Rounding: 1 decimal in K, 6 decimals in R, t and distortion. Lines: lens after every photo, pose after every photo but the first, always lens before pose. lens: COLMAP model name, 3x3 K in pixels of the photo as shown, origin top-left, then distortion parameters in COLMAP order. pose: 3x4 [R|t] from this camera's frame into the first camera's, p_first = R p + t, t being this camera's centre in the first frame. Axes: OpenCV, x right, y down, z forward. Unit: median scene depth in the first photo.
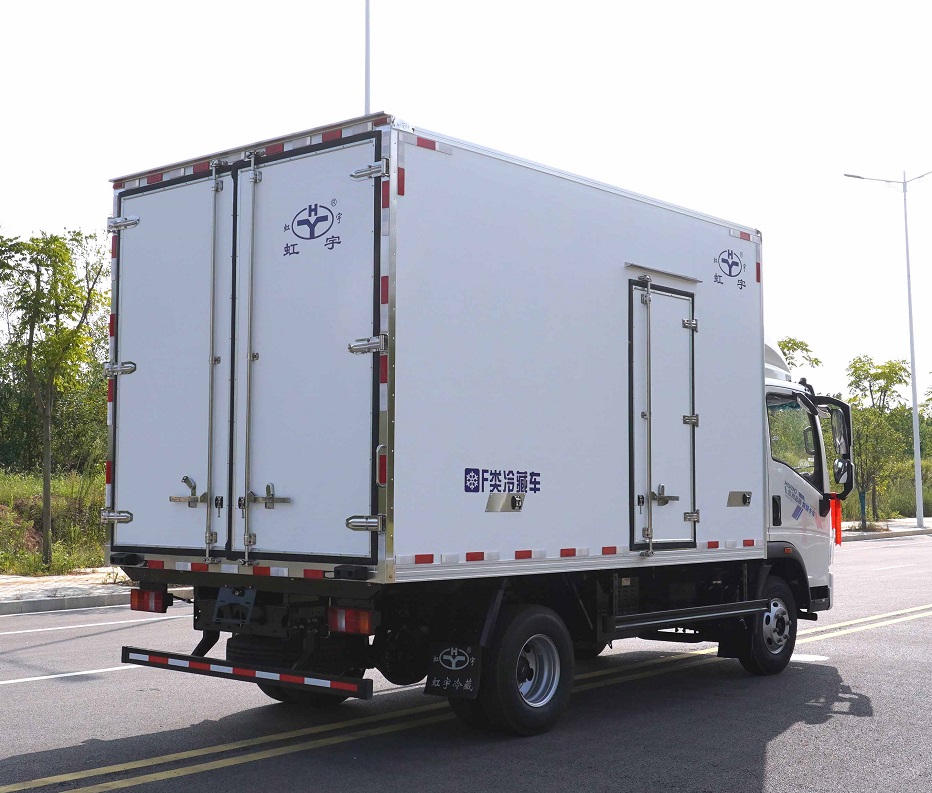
lens RADIAL K [[1309.1, 0, 467.4], [0, 1309.1, 387.7], [0, 0, 1]] dist [0.008447, 0.000000]
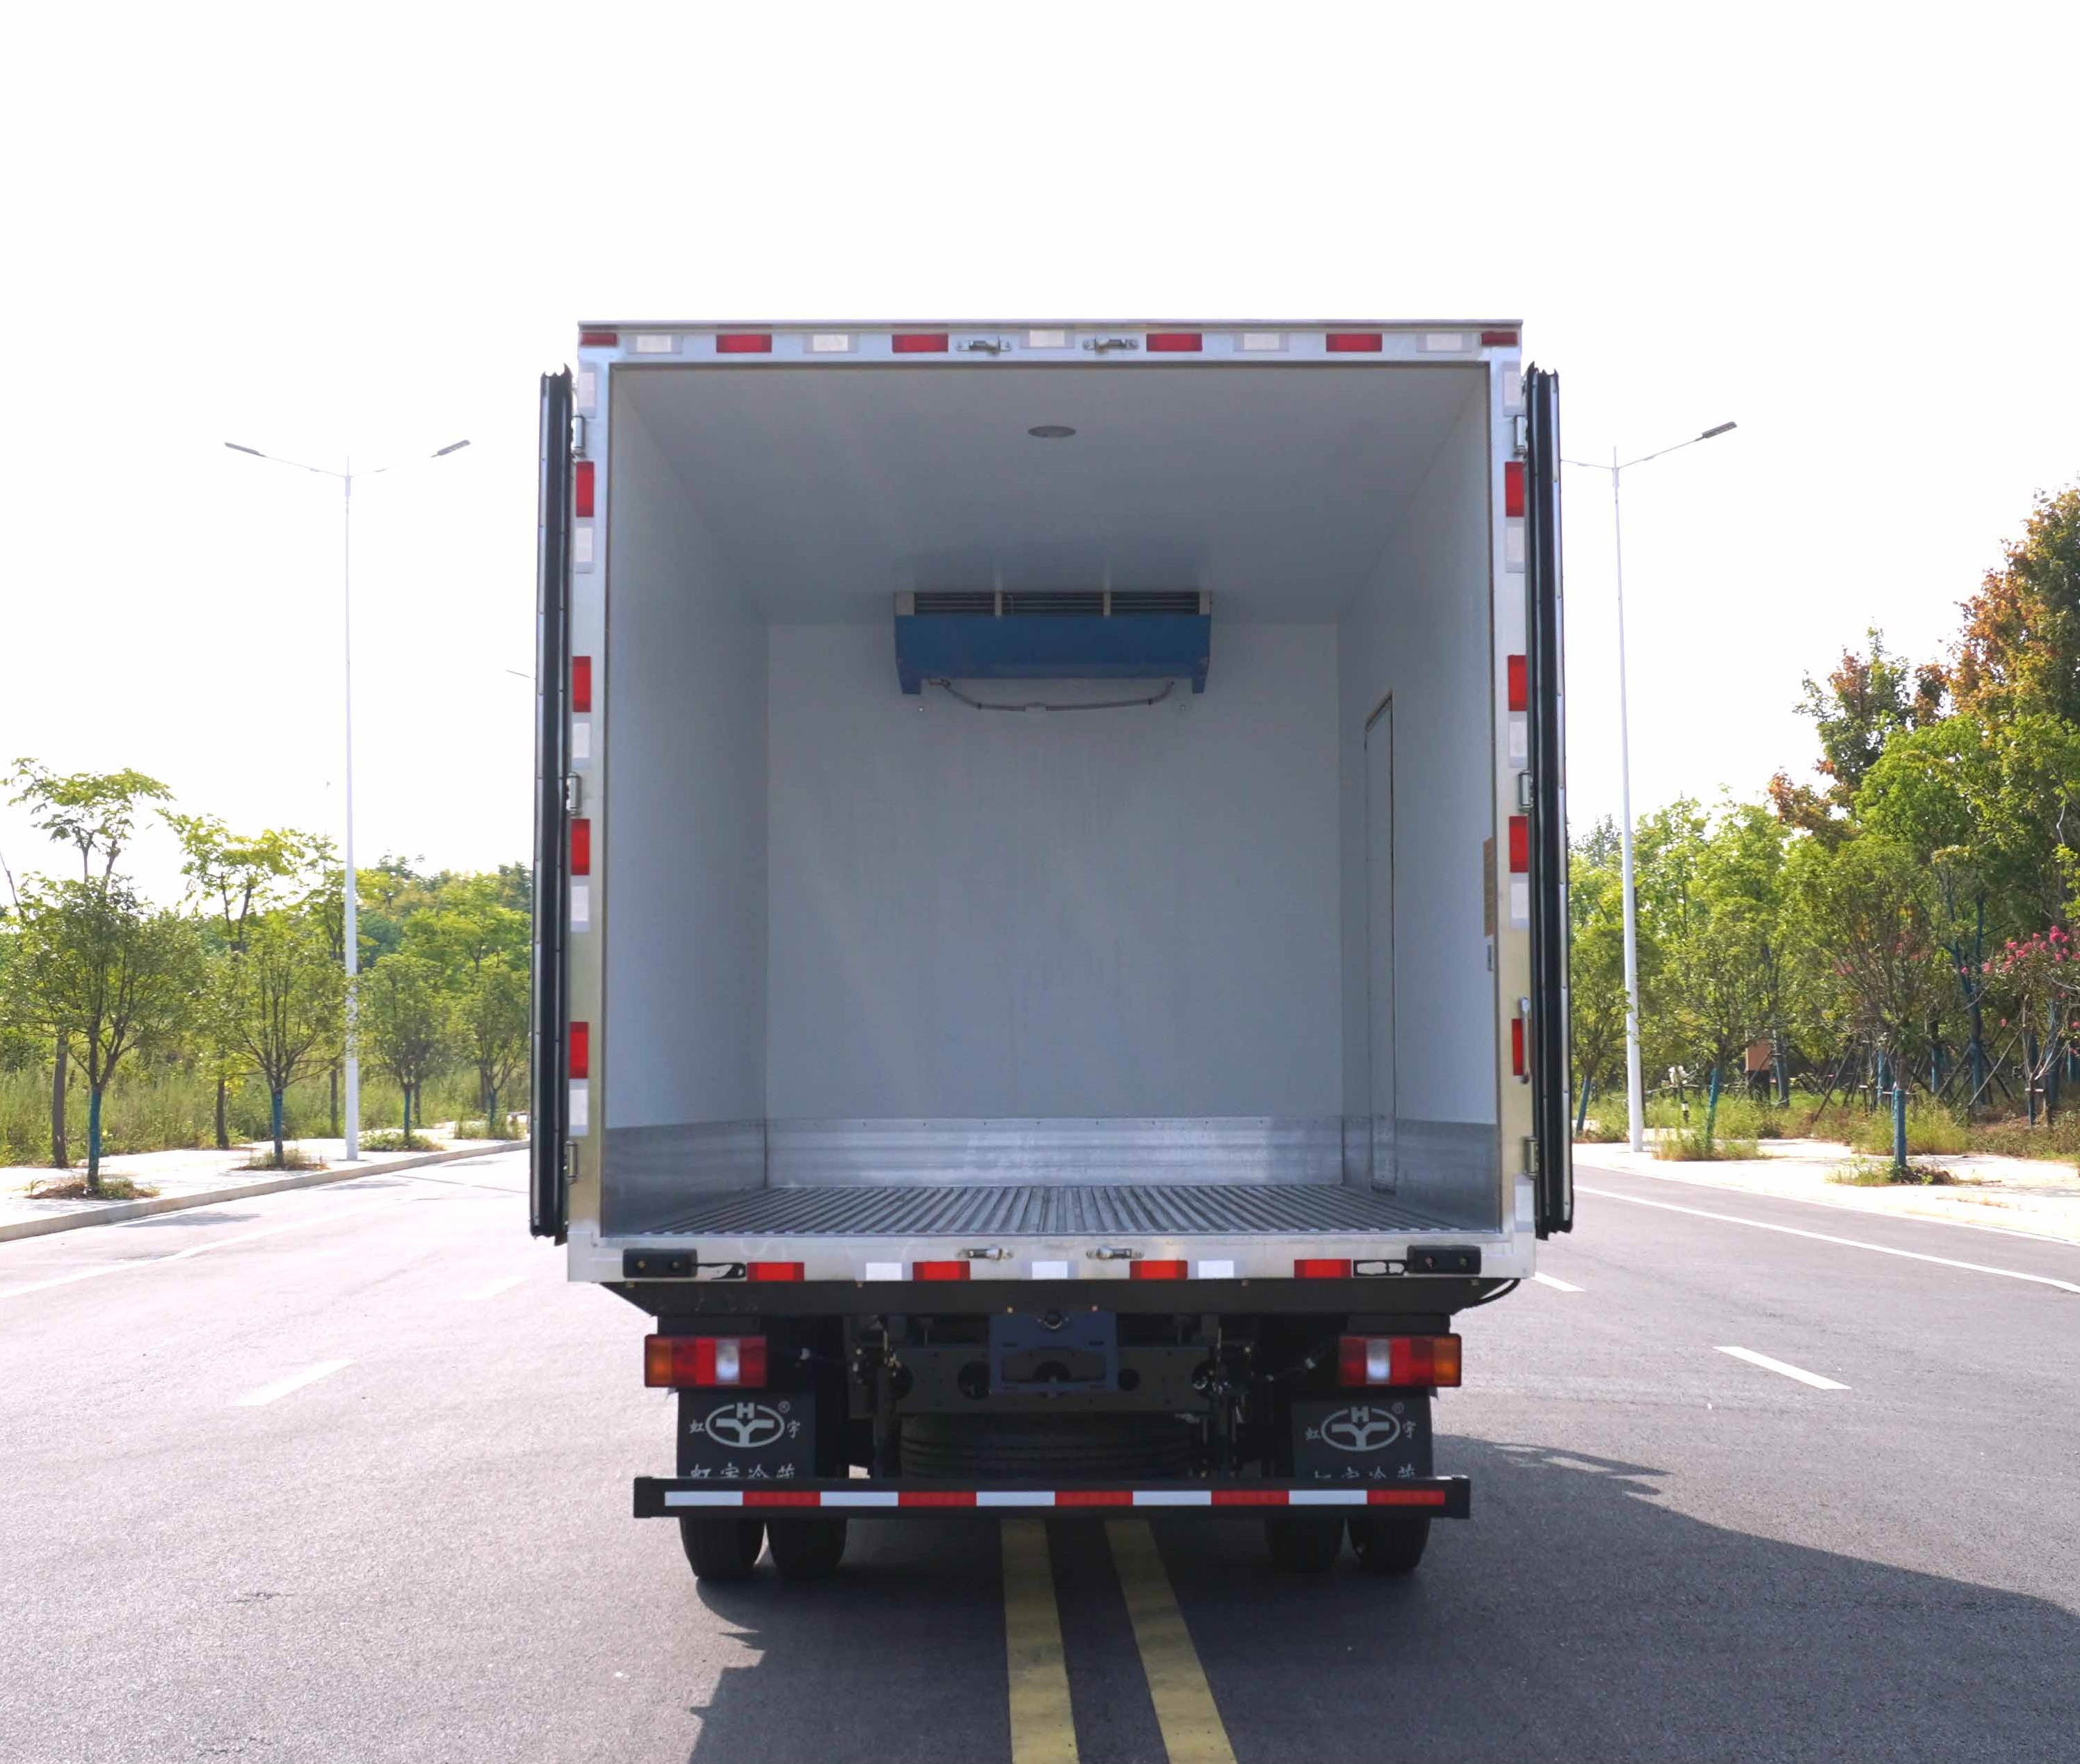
lens RADIAL K [[2673.1, 0, 1034.1], [0, 2673.1, 876.2], [0, 0, 1]] dist [-0.089907, 0.000000]
pose [[0.771177, 0.042199, 0.635220, -0.511591], [-0.041371, 0.999013, -0.016141, 0.013505], [-0.635275, -0.013833, 0.772162, 0.208089]]
